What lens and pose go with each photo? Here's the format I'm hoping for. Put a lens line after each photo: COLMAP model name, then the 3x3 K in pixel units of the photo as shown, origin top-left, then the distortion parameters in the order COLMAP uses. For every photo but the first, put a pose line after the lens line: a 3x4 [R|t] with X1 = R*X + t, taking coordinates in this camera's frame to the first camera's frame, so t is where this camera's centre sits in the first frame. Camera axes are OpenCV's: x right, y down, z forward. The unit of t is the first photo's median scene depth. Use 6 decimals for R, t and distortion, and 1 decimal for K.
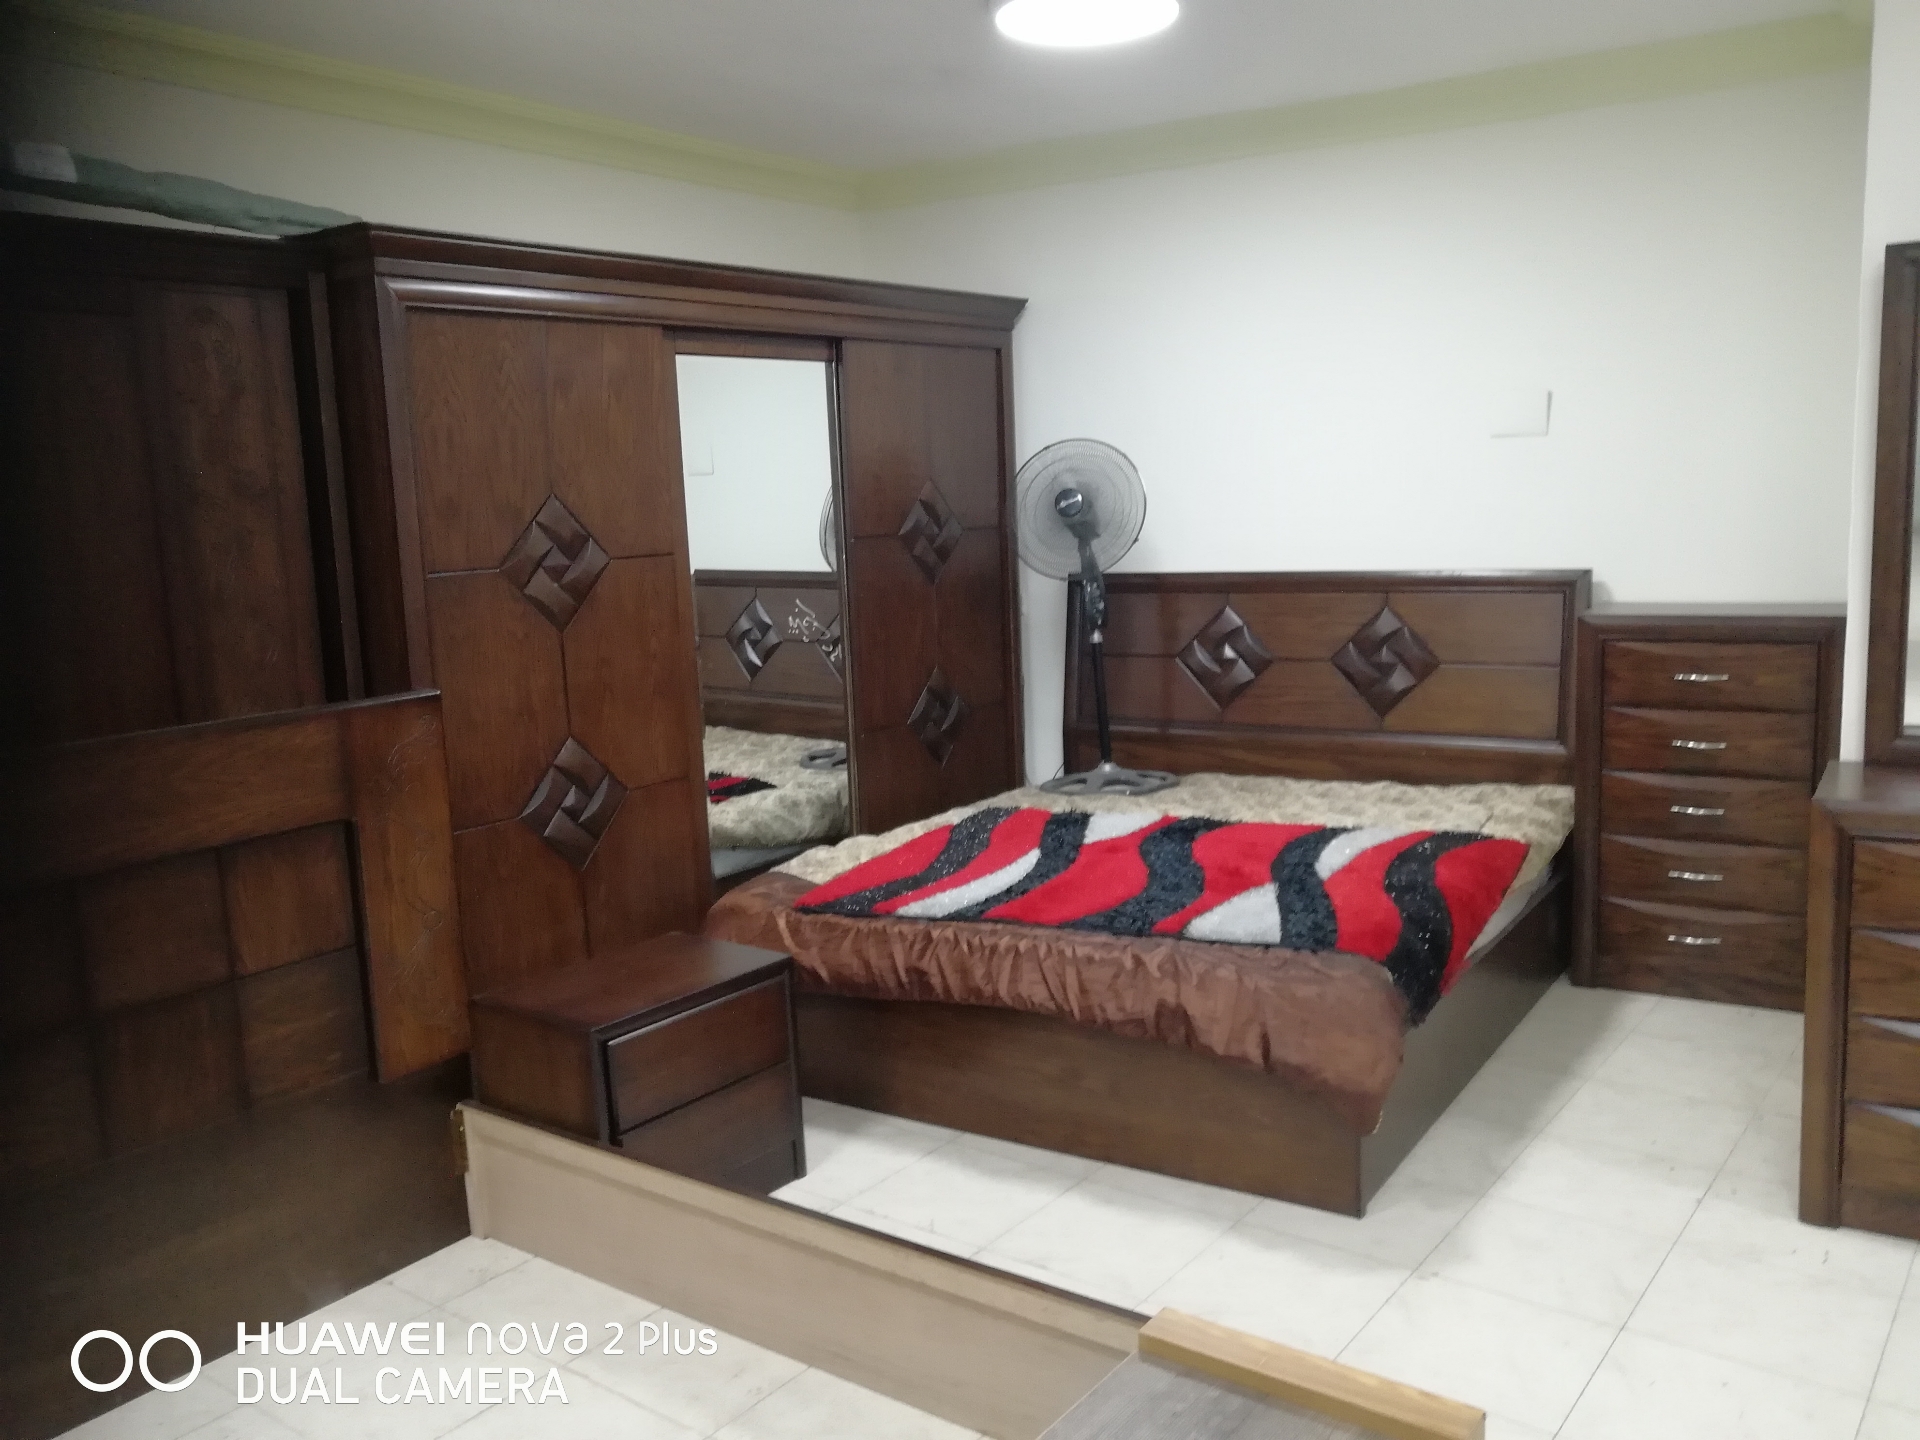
lens RADIAL K [[1551.1, 0, 960.0], [0, 1551.1, 720.0], [0, 0, 1]] dist [-0.001611, 0.010674]
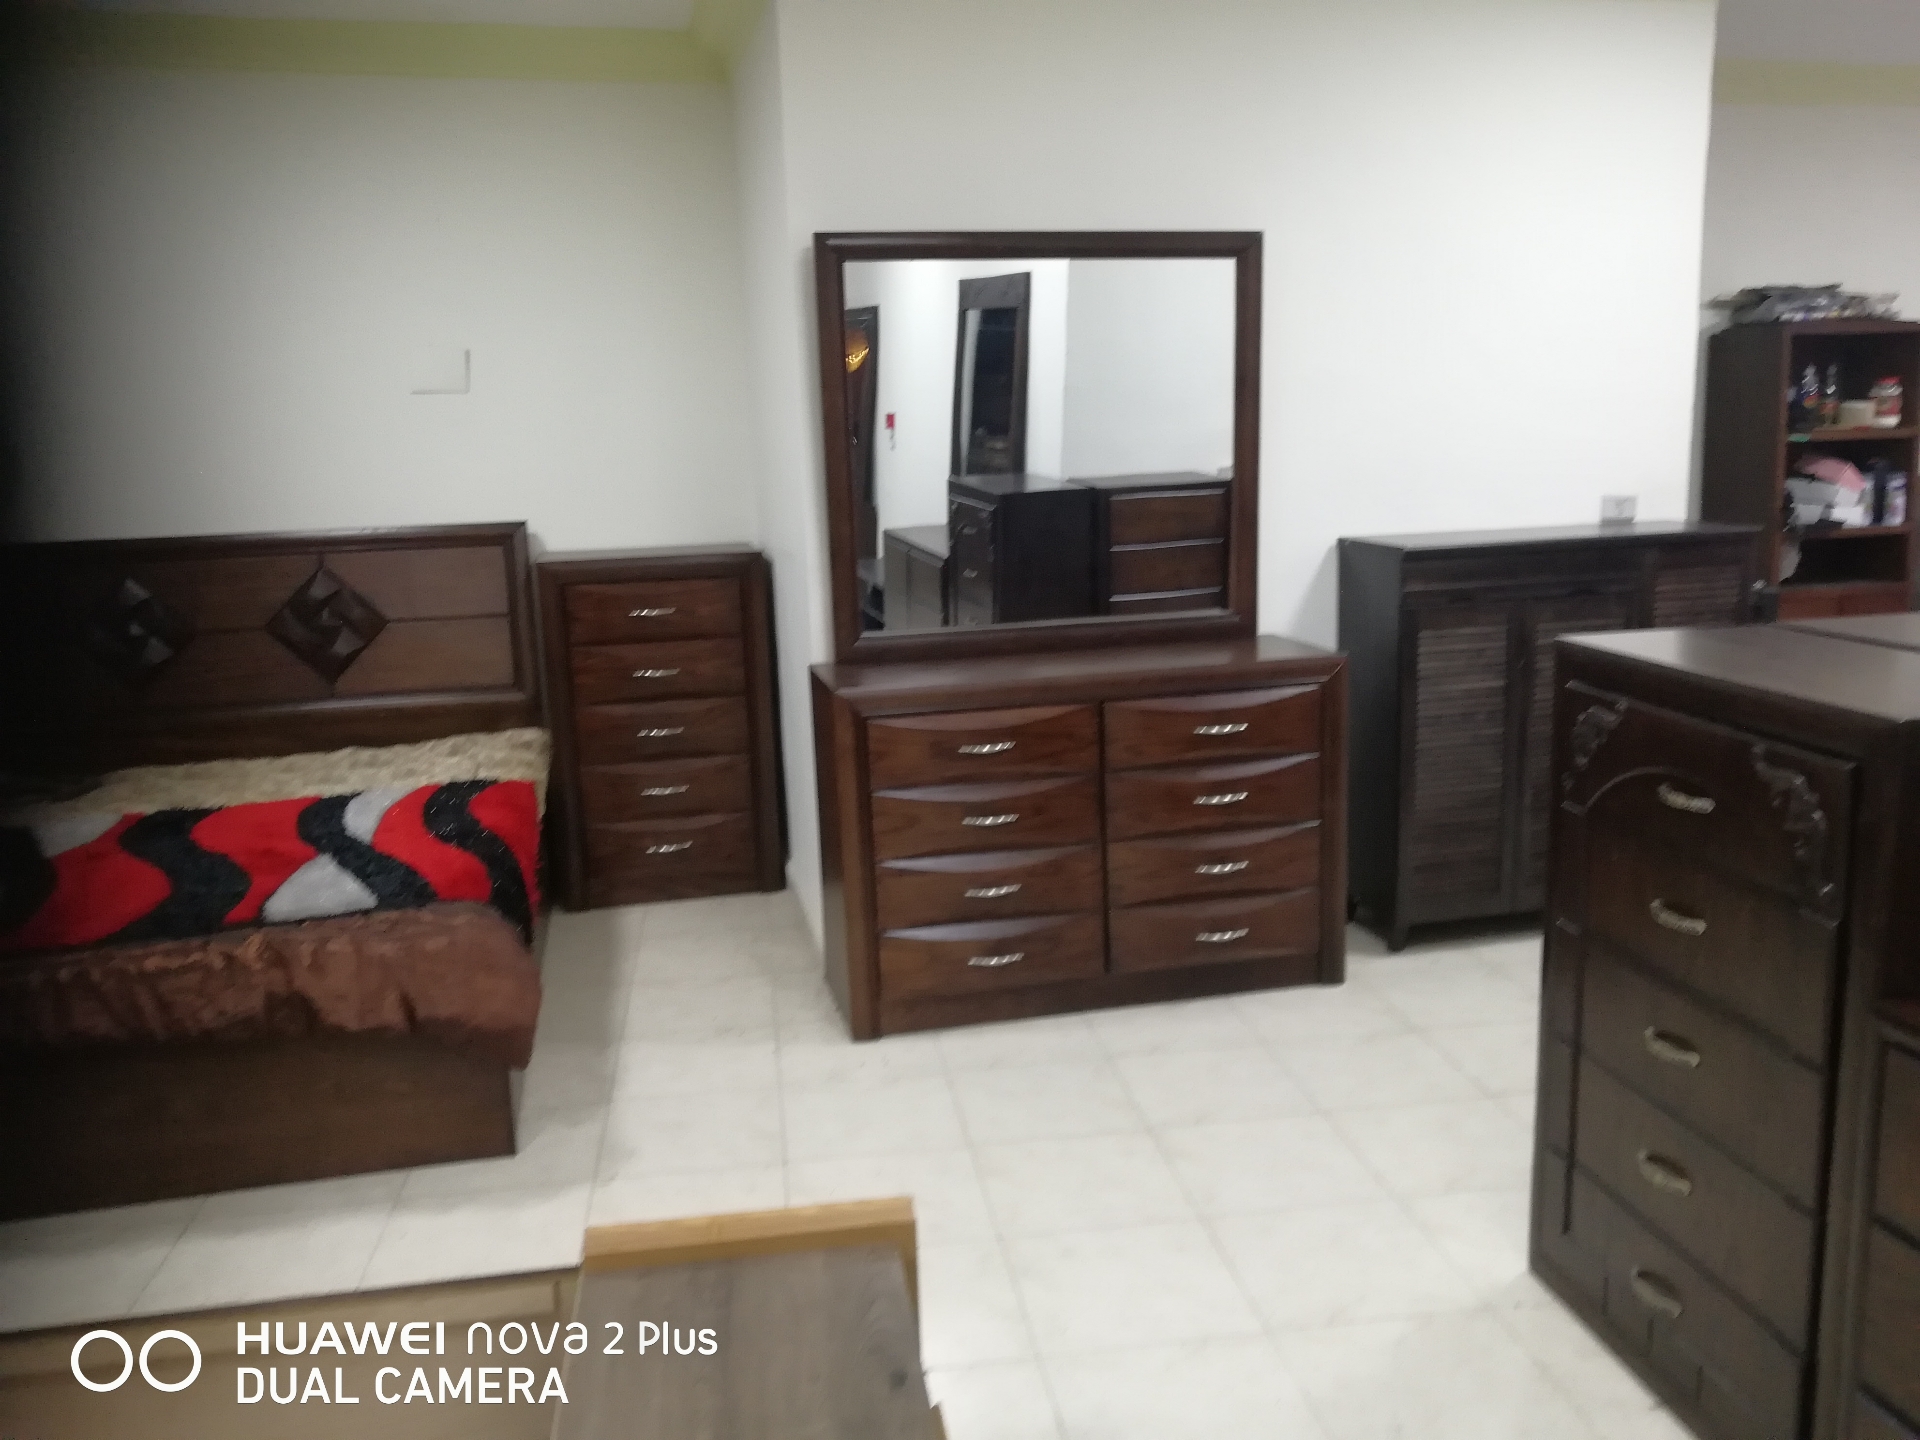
lens RADIAL K [[1551.1, 0, 960.0], [0, 1551.1, 720.0], [0, 0, 1]] dist [-0.001611, 0.010674]
pose [[0.697386, -0.110942, 0.708057, -0.169981], [0.106540, 0.993017, 0.050656, 0.016751], [-0.708733, 0.040109, 0.704336, 0.061330]]
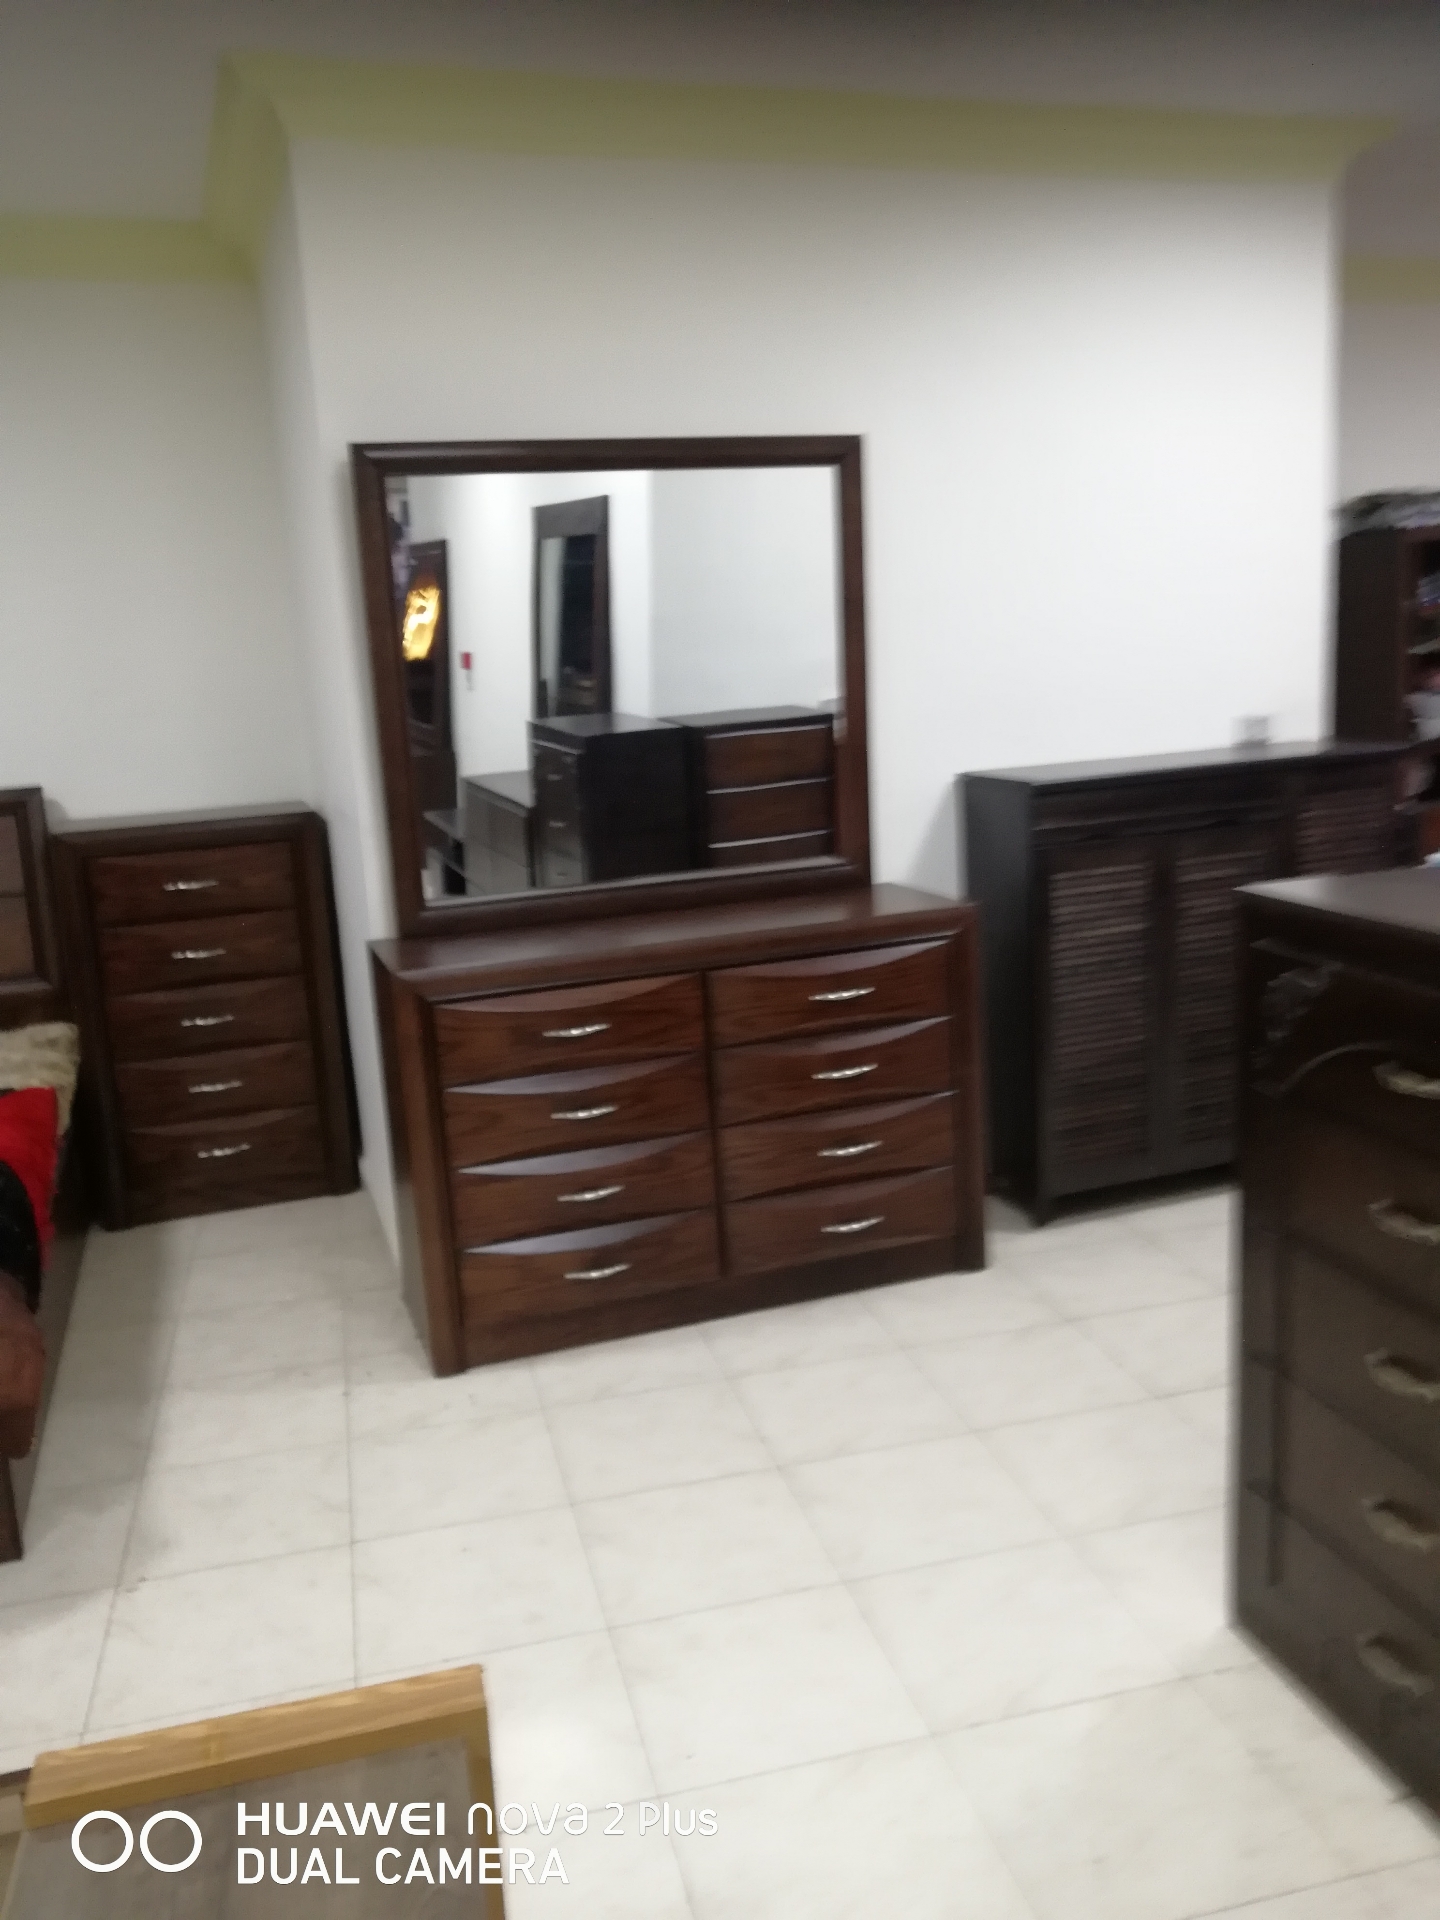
lens RADIAL K [[1572.5, 0, 694.3], [0, 1572.5, 957.9], [0, 0, 1]] dist [-0.004165, 0.010452]
pose [[0.631936, -0.138536, 0.762538, -0.085441], [0.146915, 0.987468, 0.057649, 0.007417], [-0.760968, 0.075598, 0.644370, 0.125876]]
